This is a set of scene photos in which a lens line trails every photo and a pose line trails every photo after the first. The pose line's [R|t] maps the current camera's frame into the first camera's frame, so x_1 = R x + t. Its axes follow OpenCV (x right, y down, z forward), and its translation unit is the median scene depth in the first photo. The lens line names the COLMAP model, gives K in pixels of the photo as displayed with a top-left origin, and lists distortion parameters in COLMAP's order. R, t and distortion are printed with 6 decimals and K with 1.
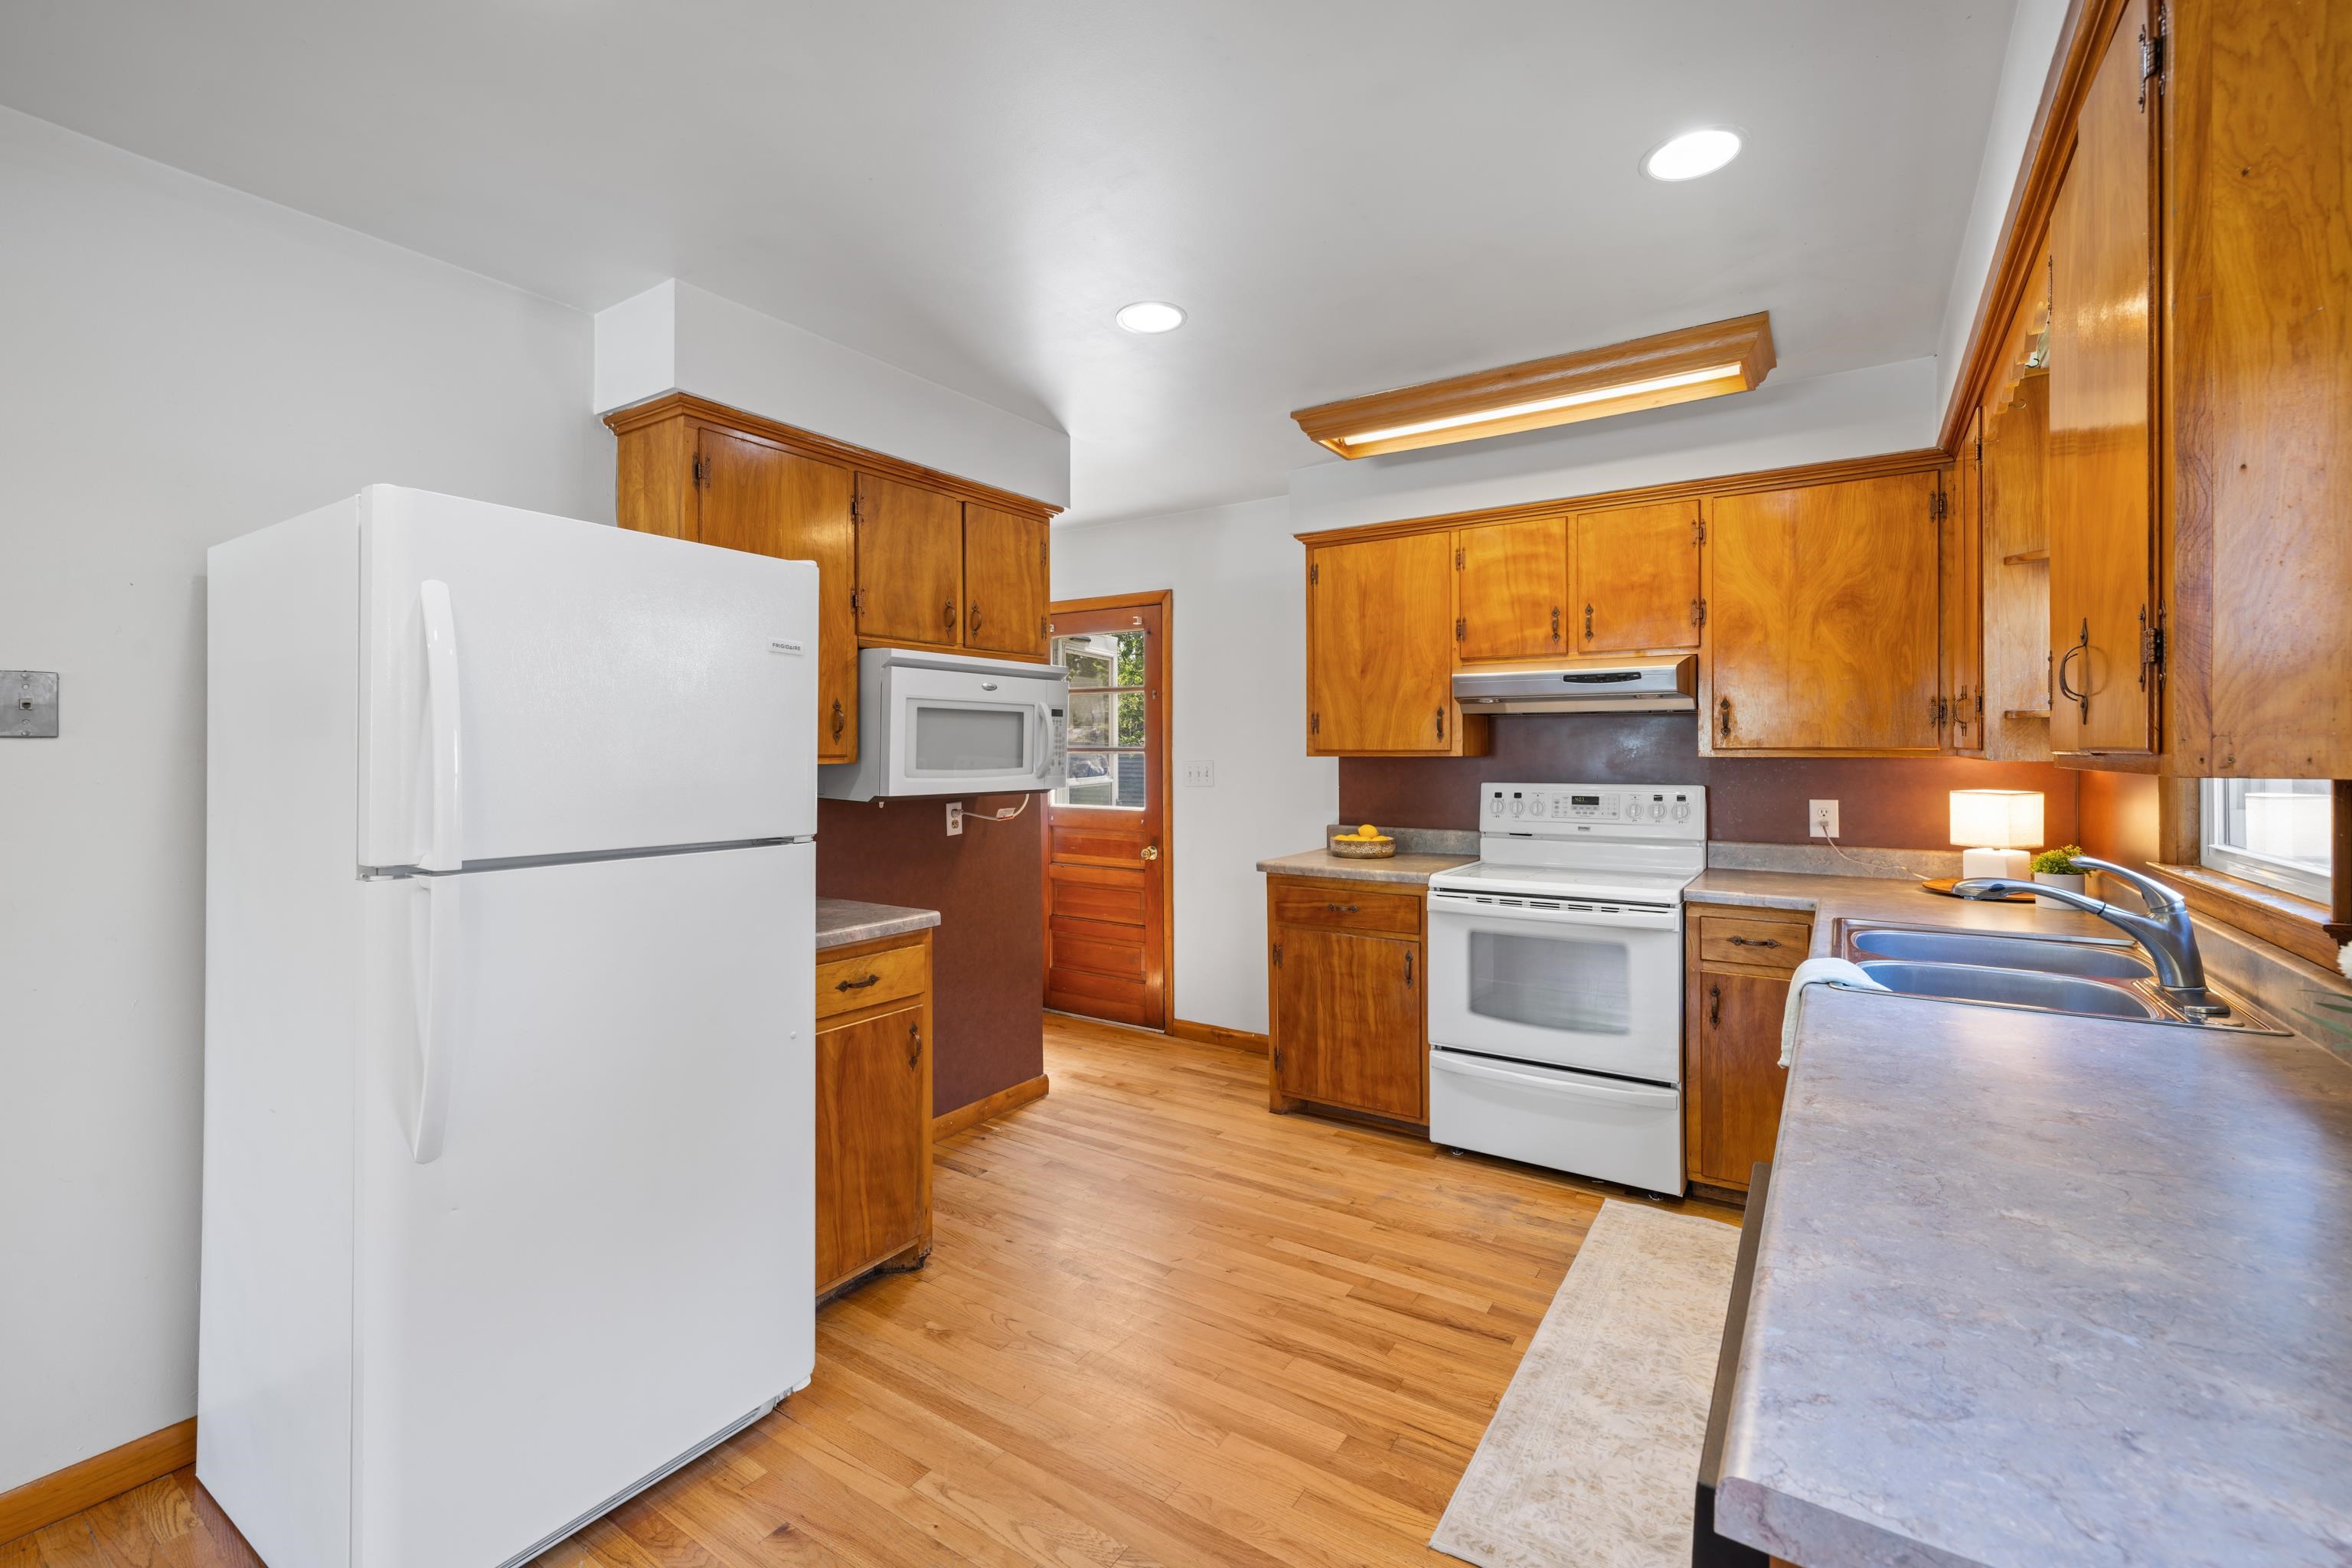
lens RADIAL K [[1004.8, 0, 1183.2], [0, 1004.8, 747.7], [0, 0, 1]] dist [-0.000481, 0.000306]
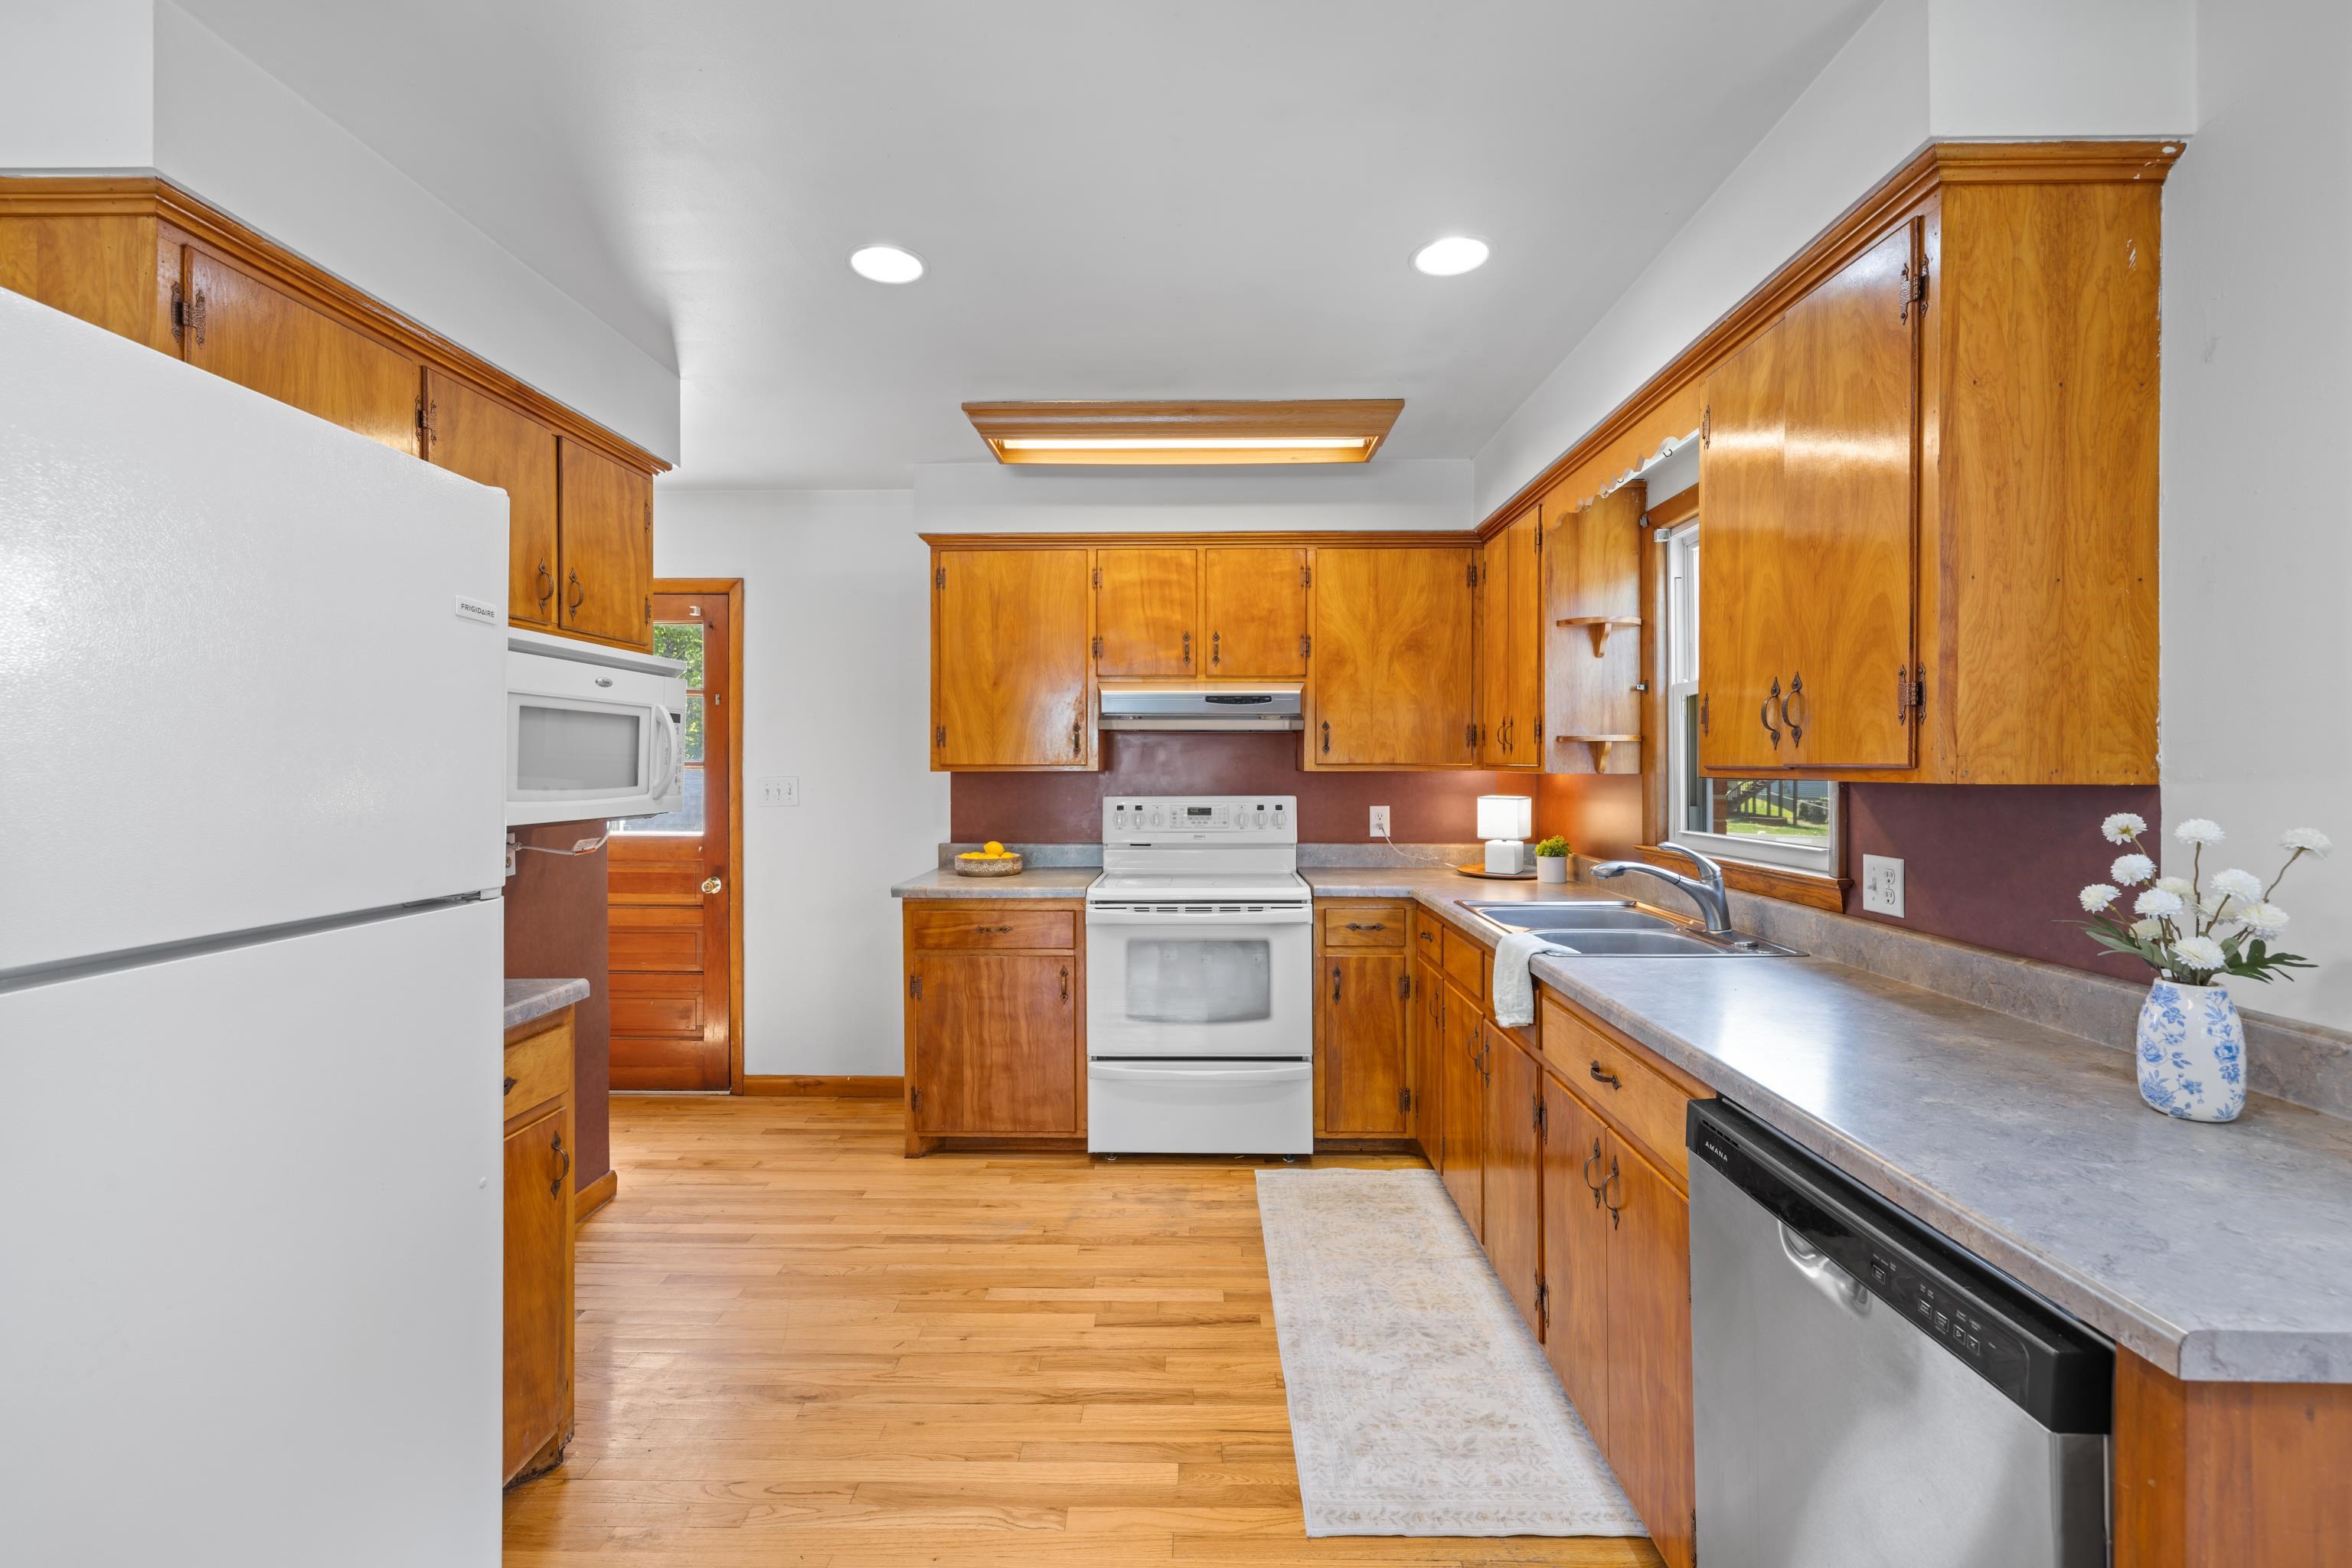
lens RADIAL K [[993.2, 0, 1184.5], [0, 993.2, 764.4], [0, 0, 1]] dist [-0.000519, 0.000232]
pose [[0.842977, 0.001596, 0.537947, -0.214347], [-0.002573, 0.999996, 0.001064, 0.000668], [-0.537943, -0.002281, 0.842978, 0.109884]]
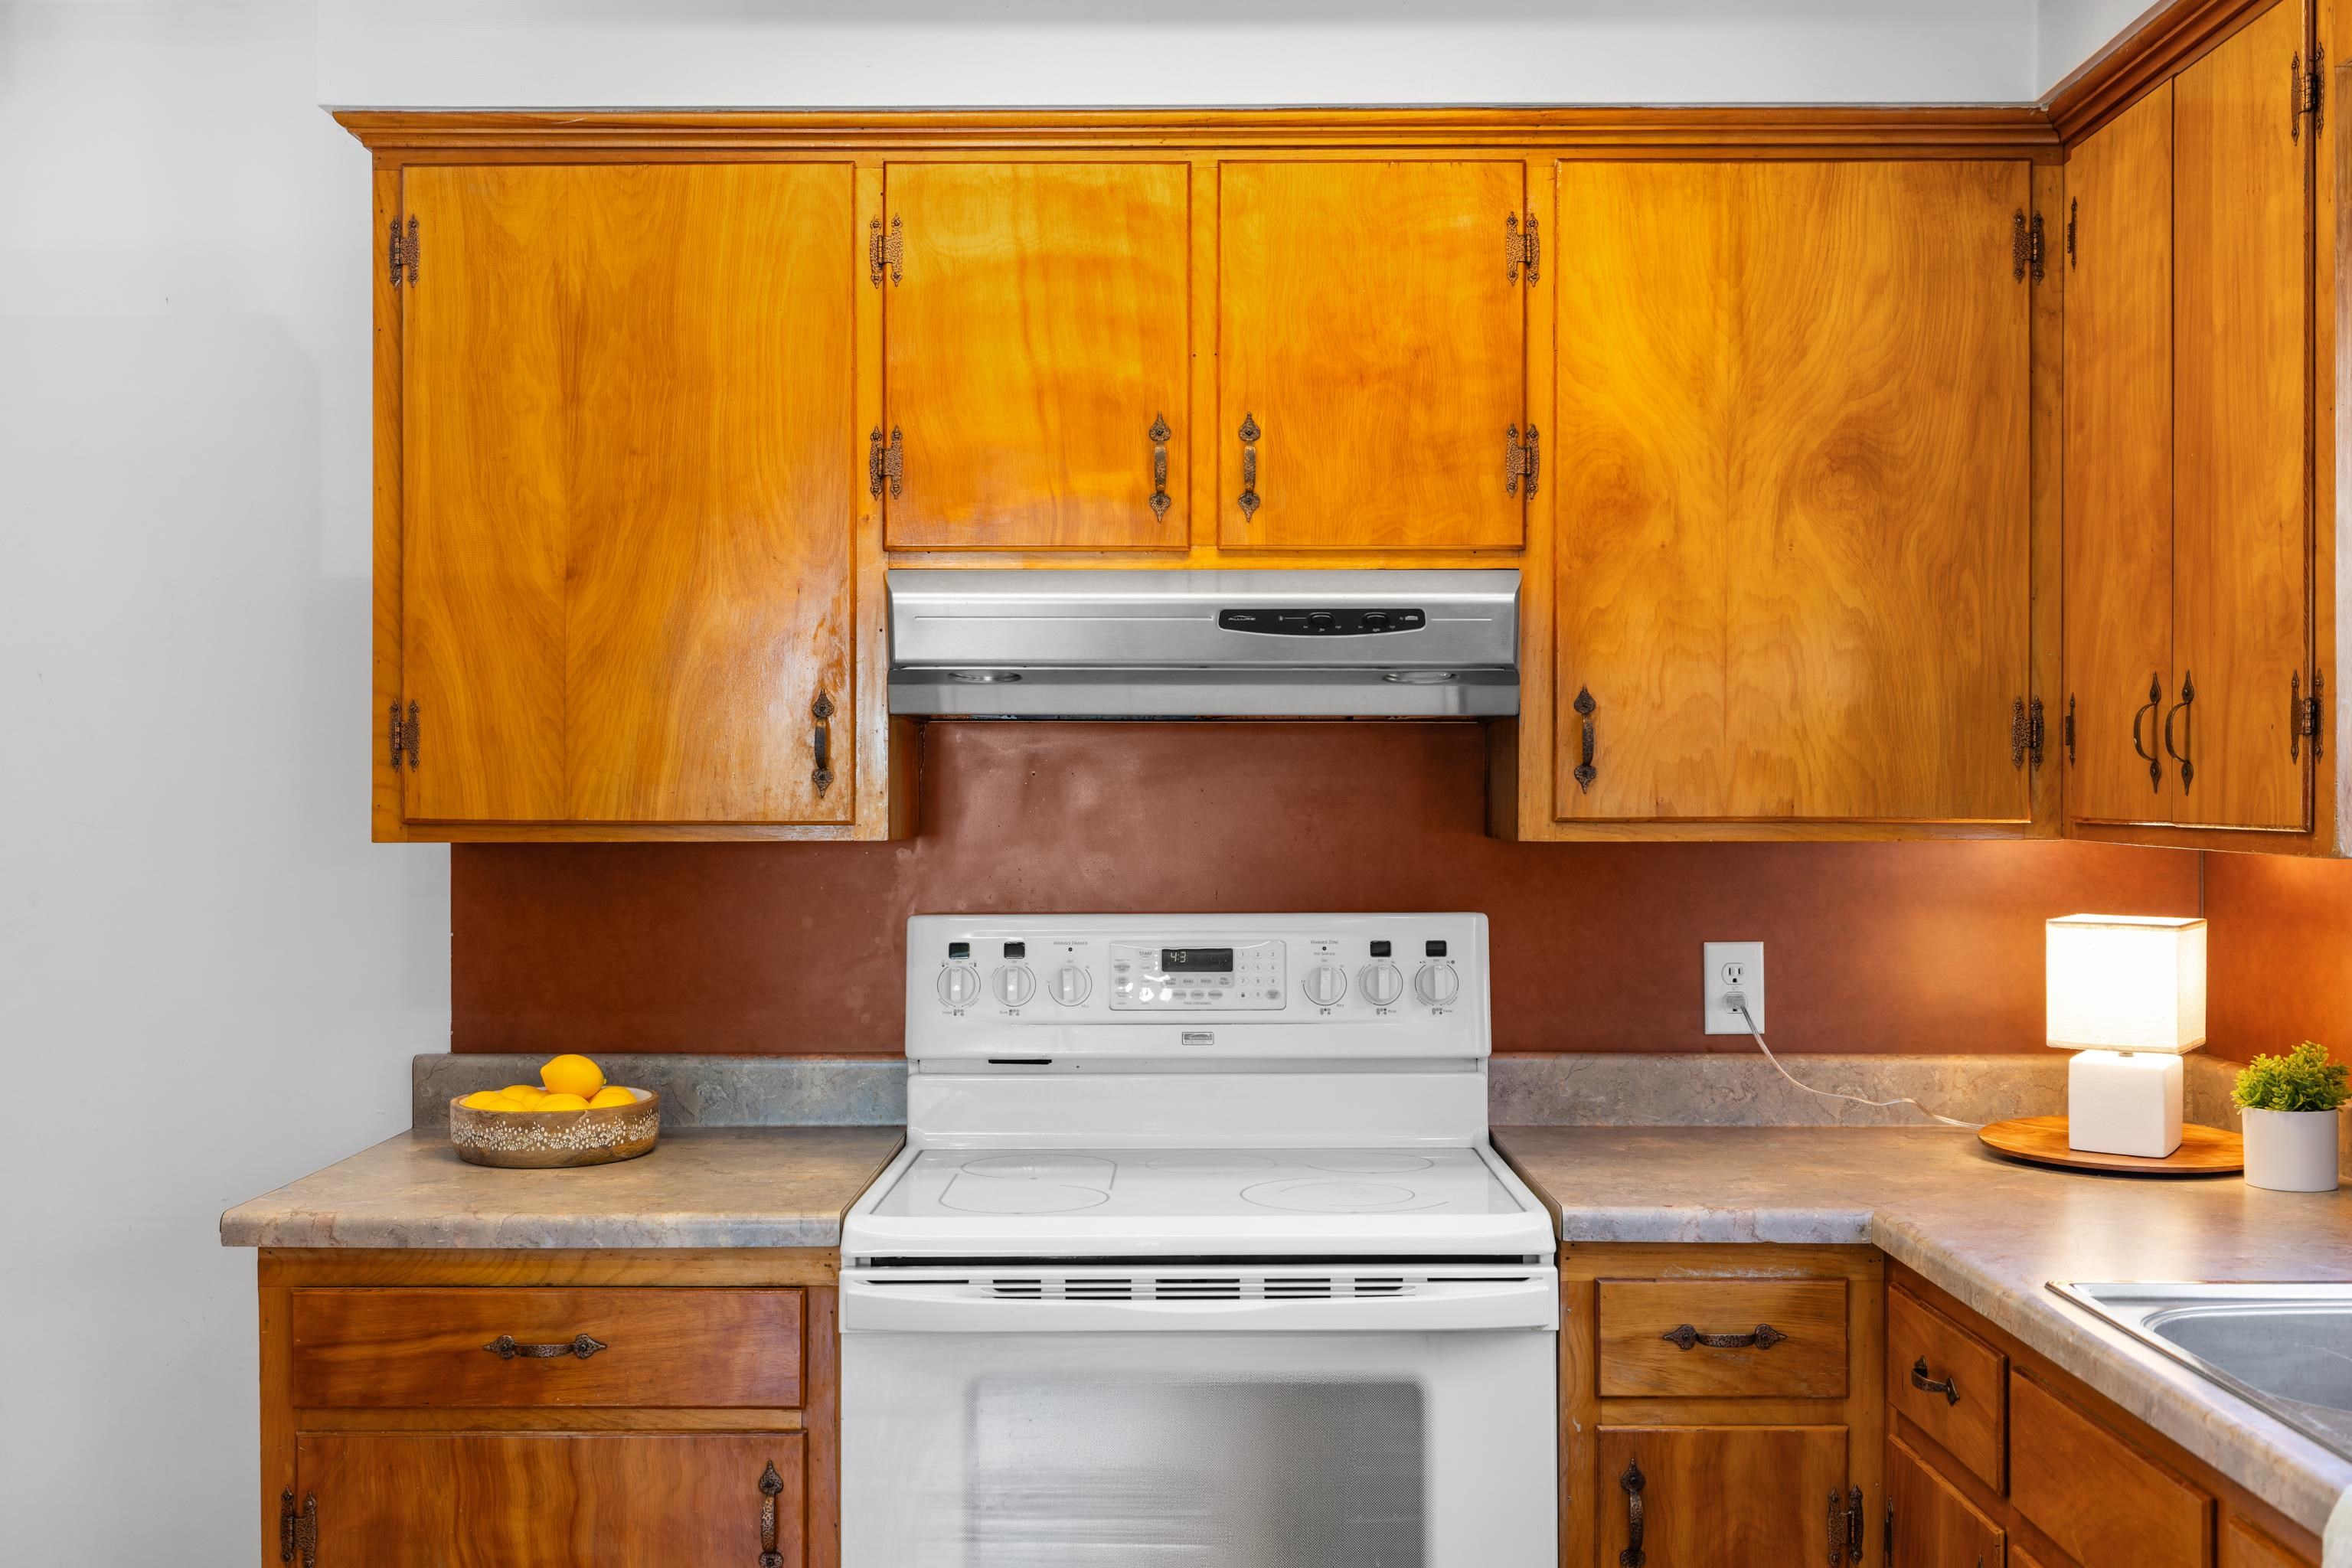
lens RADIAL K [[2292.4, 0, 1176.0], [0, 2292.4, 784.0], [0, 0, 1]] dist [0.000621, 0.002858]
pose [[0.836984, 0.004582, 0.547209, -0.065829], [-0.002798, 0.999988, -0.004094, -0.008420], [-0.547221, 0.001895, 0.836986, 0.343948]]
